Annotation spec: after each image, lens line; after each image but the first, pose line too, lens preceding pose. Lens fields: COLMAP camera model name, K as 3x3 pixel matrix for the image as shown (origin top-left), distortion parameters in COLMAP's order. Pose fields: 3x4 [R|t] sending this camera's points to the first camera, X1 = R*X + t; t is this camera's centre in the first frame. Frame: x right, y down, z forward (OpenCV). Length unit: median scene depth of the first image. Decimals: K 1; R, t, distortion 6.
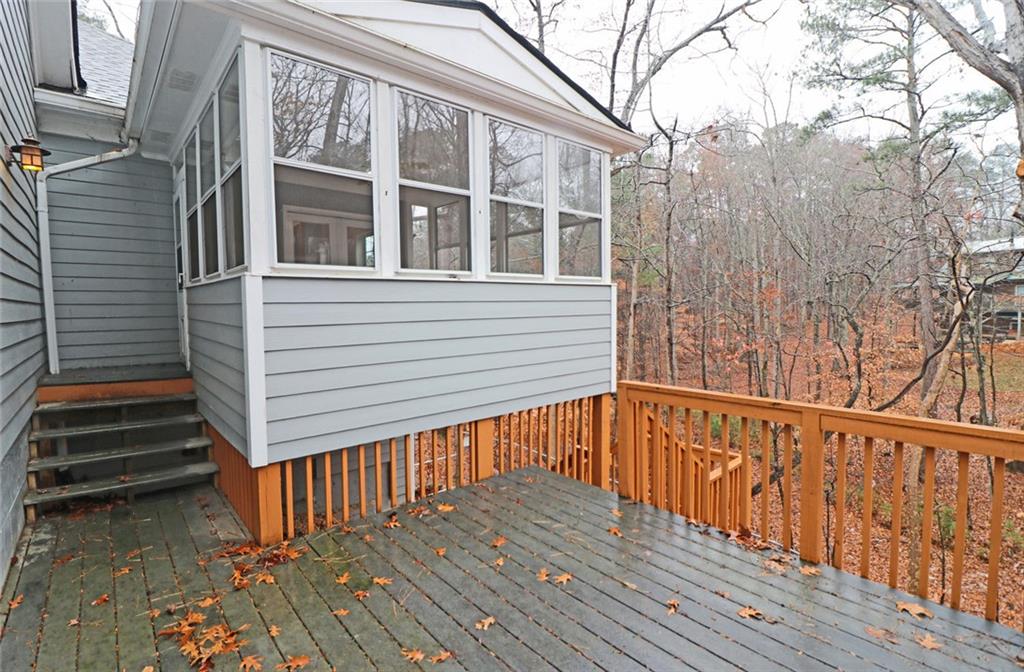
lens RADIAL K [[471.9, 0, 507.7], [0, 471.9, 327.1], [0, 0, 1]] dist [0.000907, -0.012142]
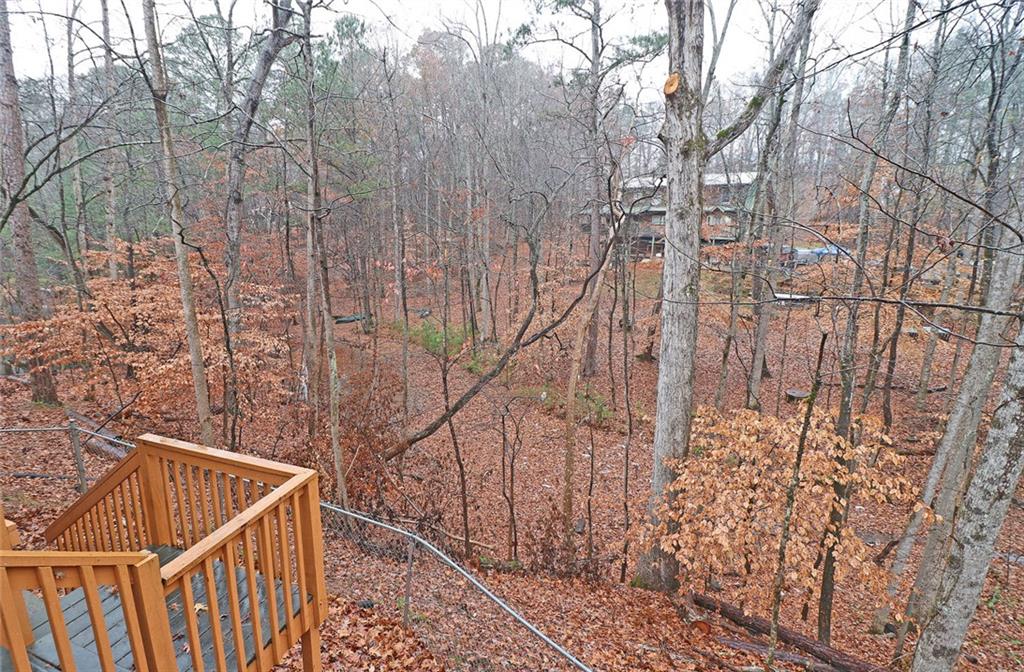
lens RADIAL K [[471.9, 0, 507.7], [0, 471.9, 327.1], [0, 0, 1]] dist [0.000907, -0.012142]
pose [[0.857357, -0.073229, 0.509486, 0.097750], [-0.016791, 0.985322, 0.169878, -0.002573], [-0.514448, -0.154201, 0.843543, 0.090759]]
